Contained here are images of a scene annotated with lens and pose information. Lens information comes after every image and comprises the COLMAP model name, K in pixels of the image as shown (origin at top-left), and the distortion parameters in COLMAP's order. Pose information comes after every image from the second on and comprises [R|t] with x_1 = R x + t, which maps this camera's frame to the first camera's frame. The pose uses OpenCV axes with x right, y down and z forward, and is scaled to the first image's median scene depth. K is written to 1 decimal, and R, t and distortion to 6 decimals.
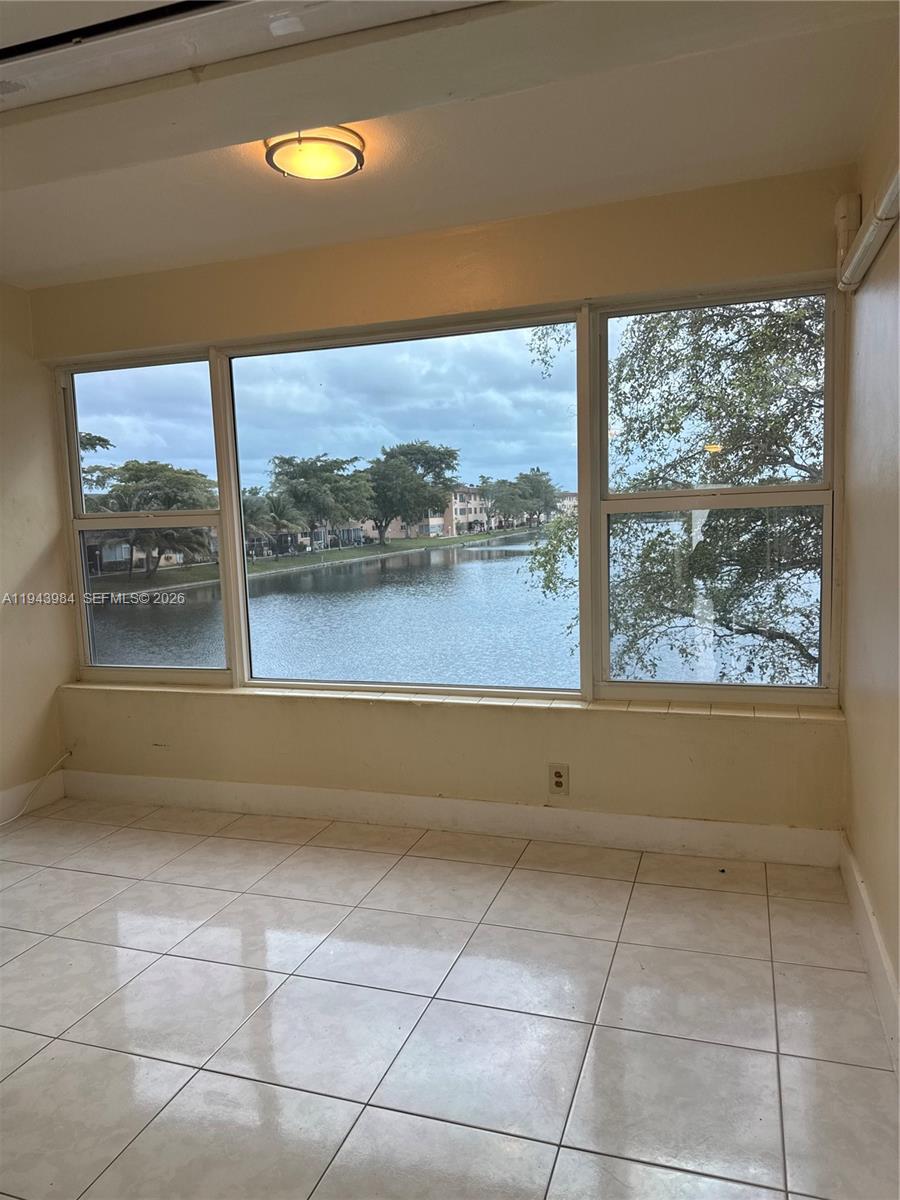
lens RADIAL K [[838.5, 0, 452.1], [0, 838.5, 604.2], [0, 0, 1]] dist [0.053946, -0.065962]
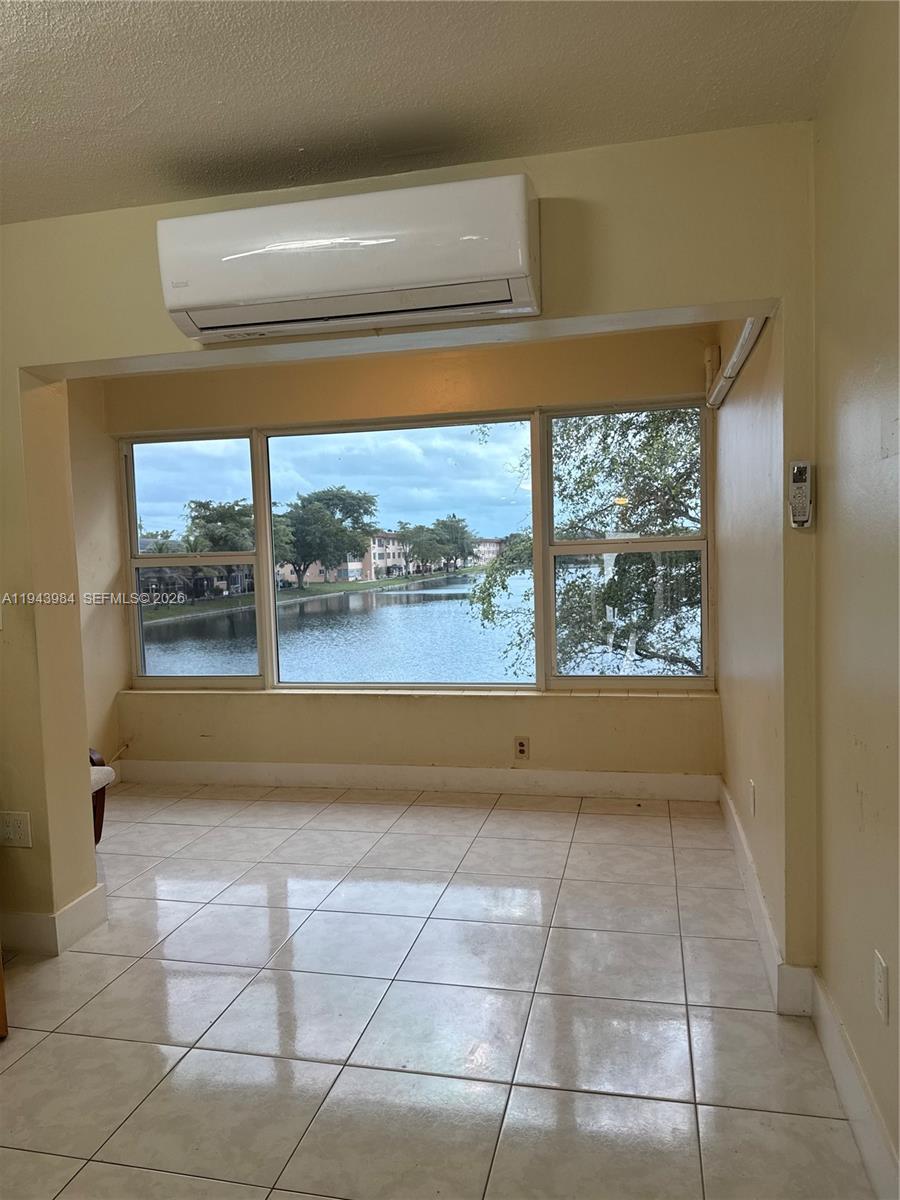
lens RADIAL K [[838.5, 0, 449.3], [0, 838.5, 604.8], [0, 0, 1]] dist [0.053946, -0.065962]
pose [[0.995130, -0.001278, 0.098566, -0.104116], [0.006465, 0.998609, -0.052322, 0.037878], [-0.098362, 0.052705, 0.993754, -0.300233]]
